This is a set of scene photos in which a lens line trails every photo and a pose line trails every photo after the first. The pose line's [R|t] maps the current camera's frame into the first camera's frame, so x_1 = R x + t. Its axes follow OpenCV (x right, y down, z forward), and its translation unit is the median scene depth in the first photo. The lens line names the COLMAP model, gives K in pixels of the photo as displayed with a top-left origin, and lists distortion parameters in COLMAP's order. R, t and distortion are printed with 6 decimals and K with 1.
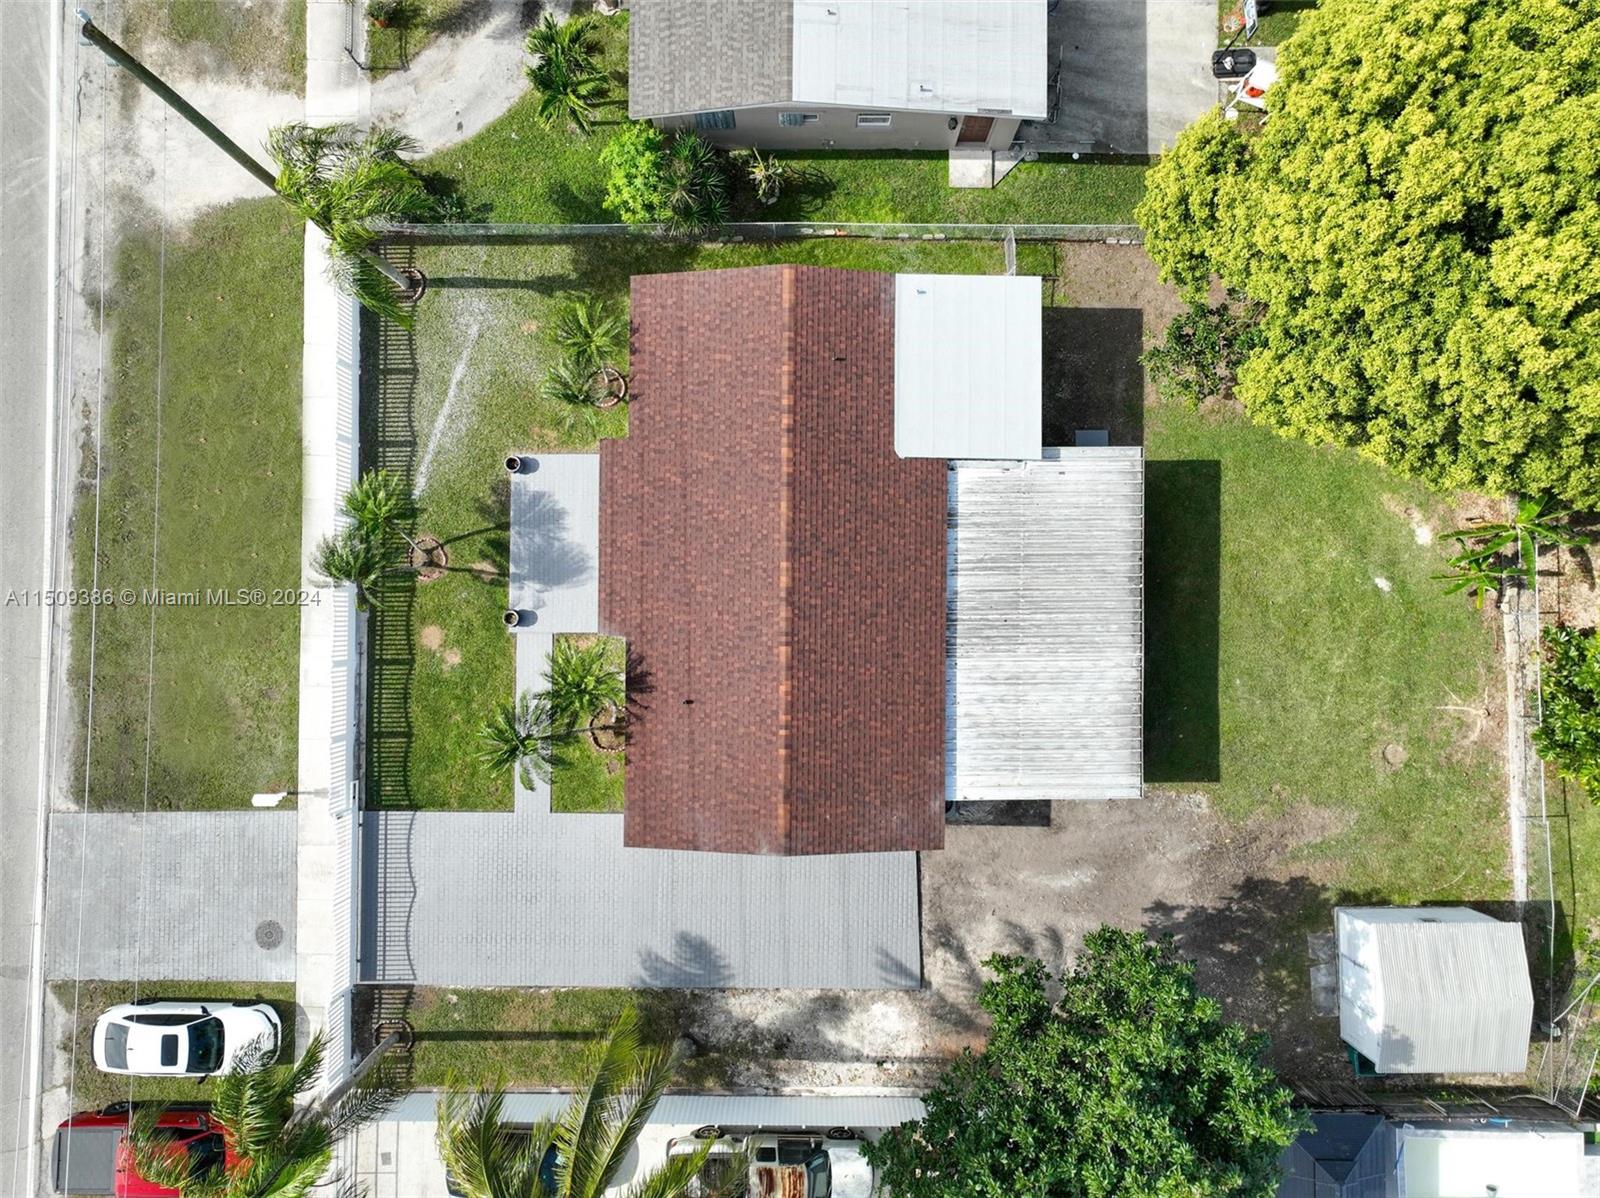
lens RADIAL K [[1123.9, 0, 804.4], [0, 1123.9, 598.0], [0, 0, 1]] dist [0.001567, 0.013493]
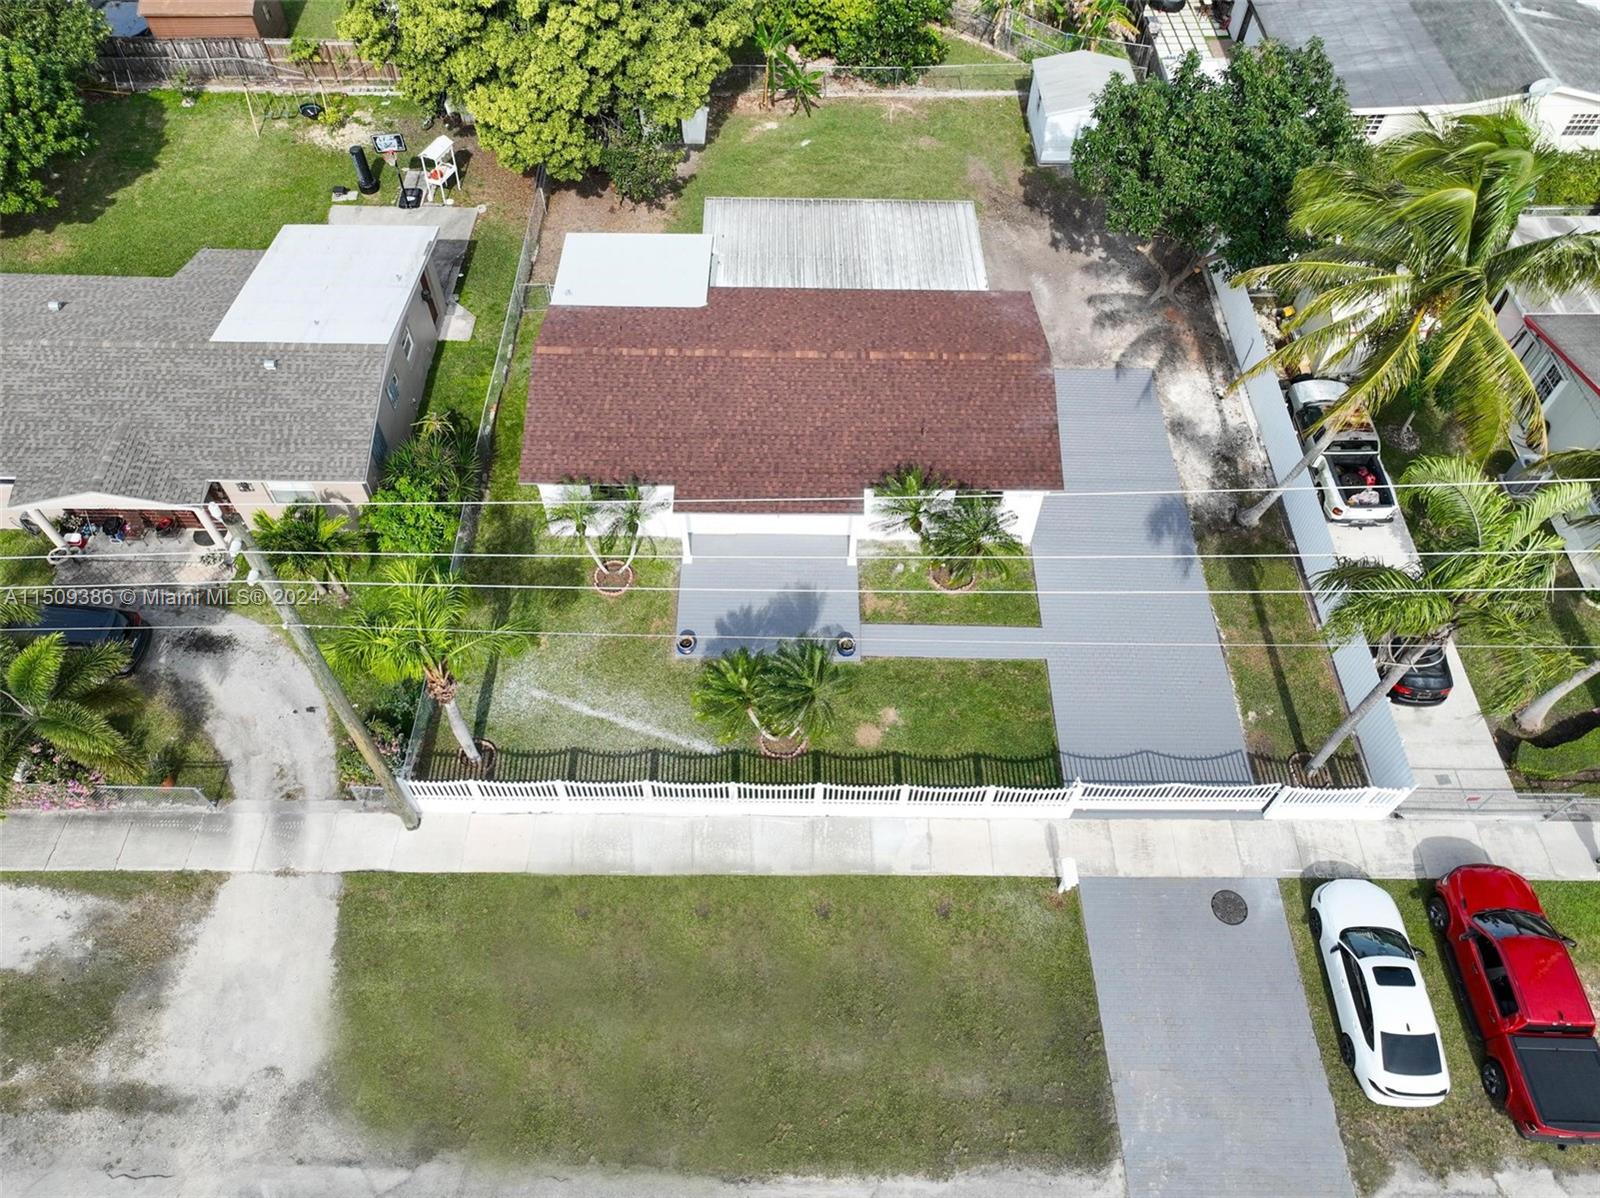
lens RADIAL K [[1123.9, 0, 804.4], [0, 1123.9, 598.0], [0, 0, 1]] dist [0.001567, 0.013493]
pose [[-0.004351, -0.811293, 0.584623, -0.776817], [0.999460, 0.015509, 0.028960, -0.045967], [-0.032562, 0.584434, 0.810788, 0.193091]]
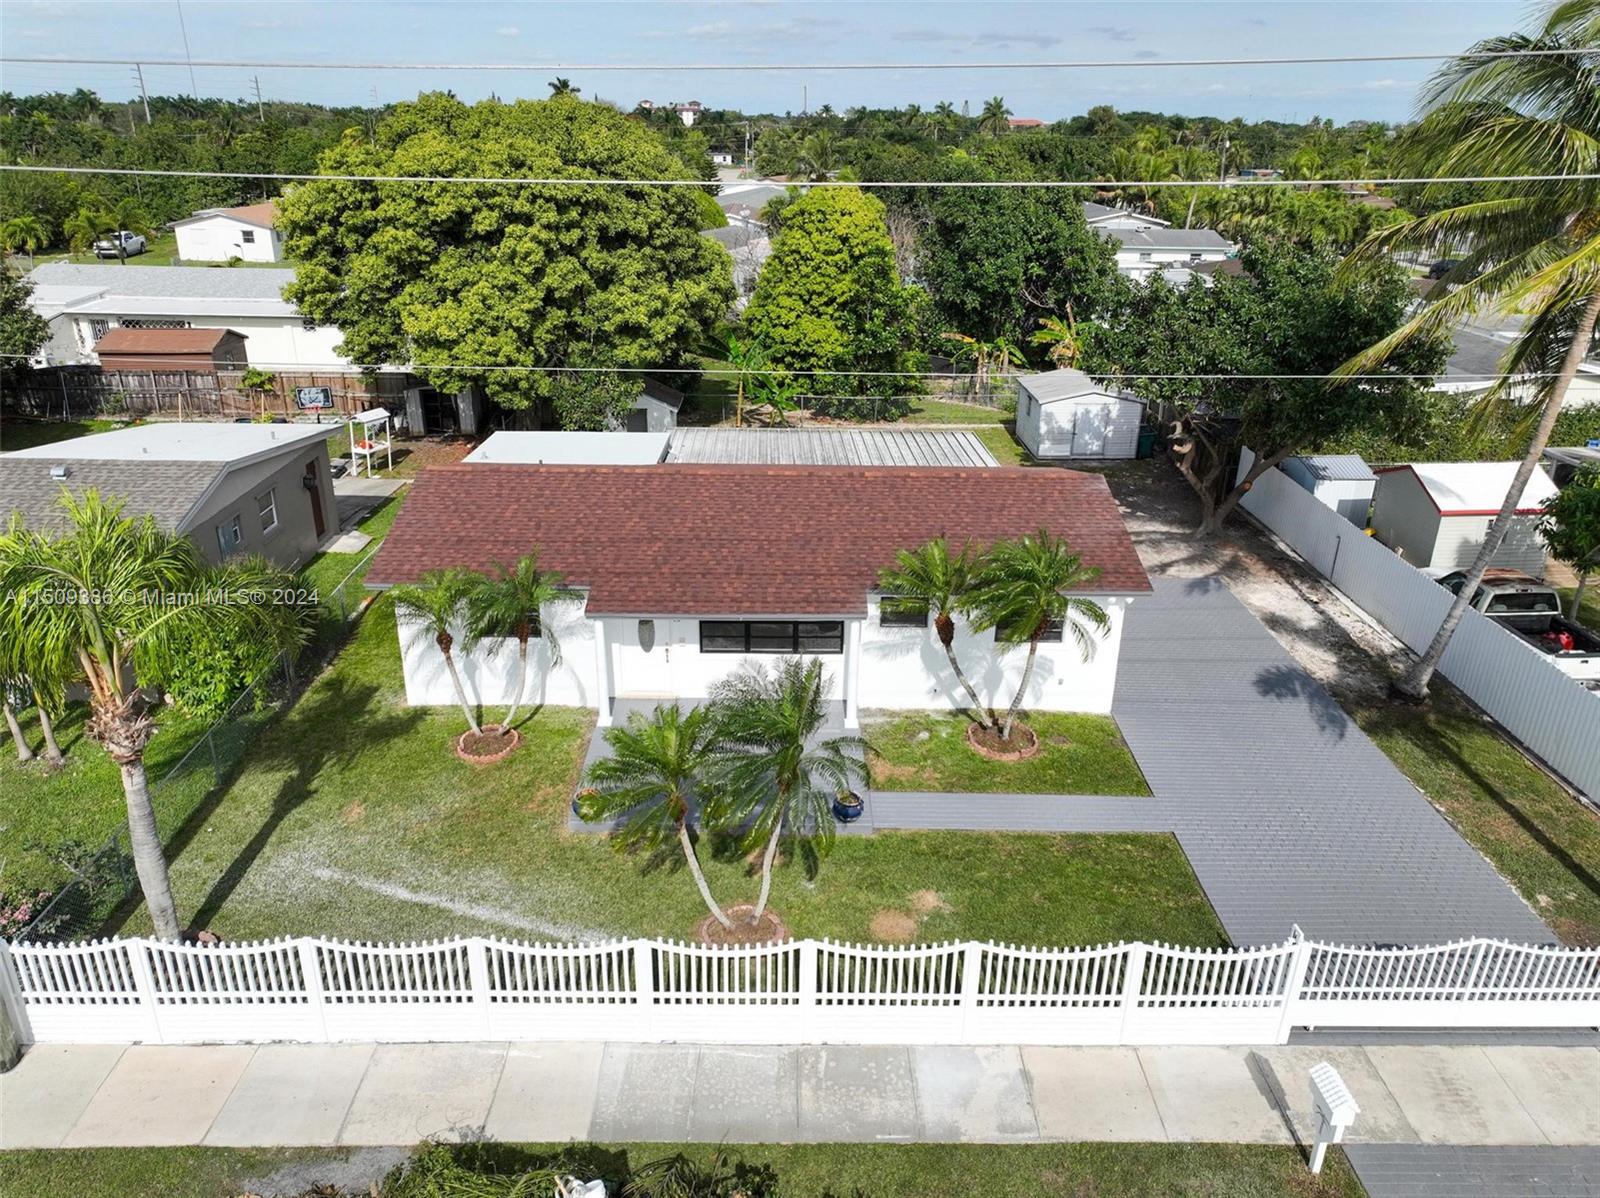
lens RADIAL K [[1123.9, 0, 804.4], [0, 1123.9, 598.0], [0, 0, 1]] dist [0.001567, 0.013493]
pose [[-0.024830, -0.386044, 0.922146, -0.752735], [0.998993, 0.024910, 0.037328, -0.029892], [-0.037381, 0.922144, 0.385036, 0.661943]]
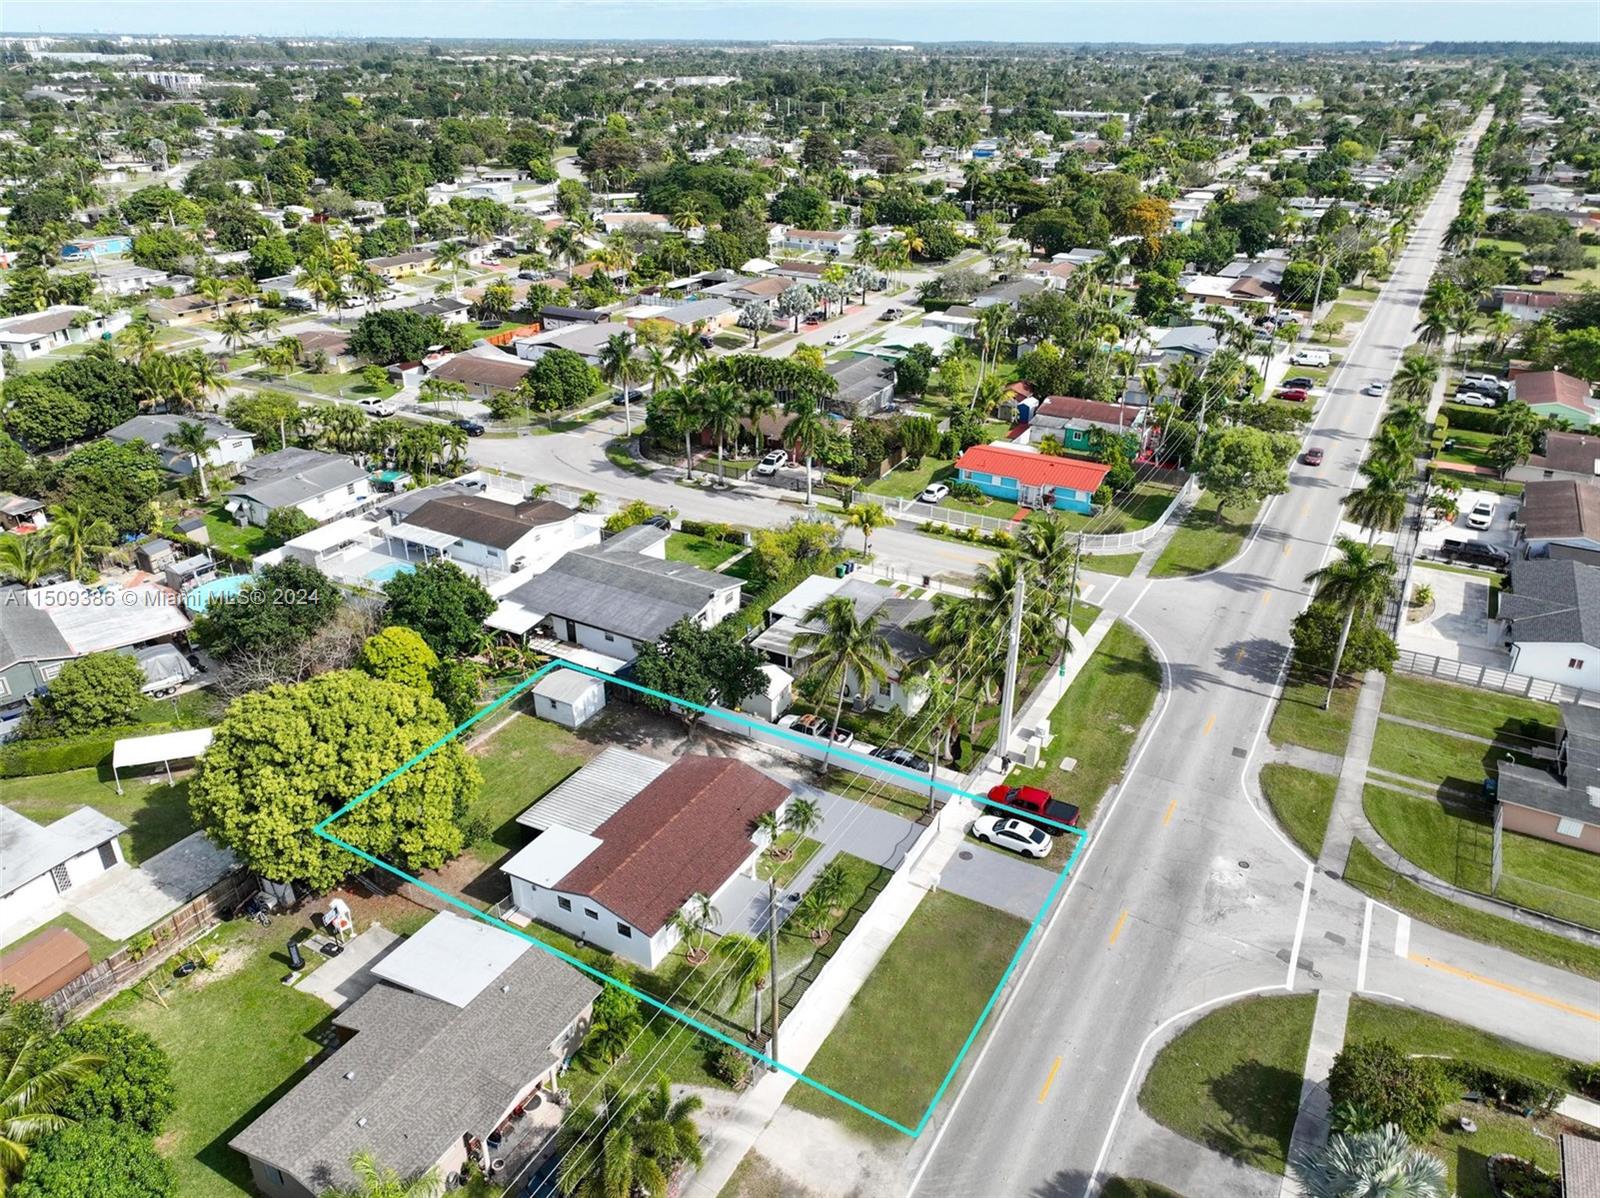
lens RADIAL K [[1123.9, 0, 804.4], [0, 1123.9, 598.0], [0, 0, 1]] dist [0.001567, 0.013493]
pose [[-0.873421, -0.217203, 0.435843, -1.041614], [0.486828, -0.368107, 0.792146, -1.393405], [-0.011620, 0.904057, 0.427253, -0.378532]]
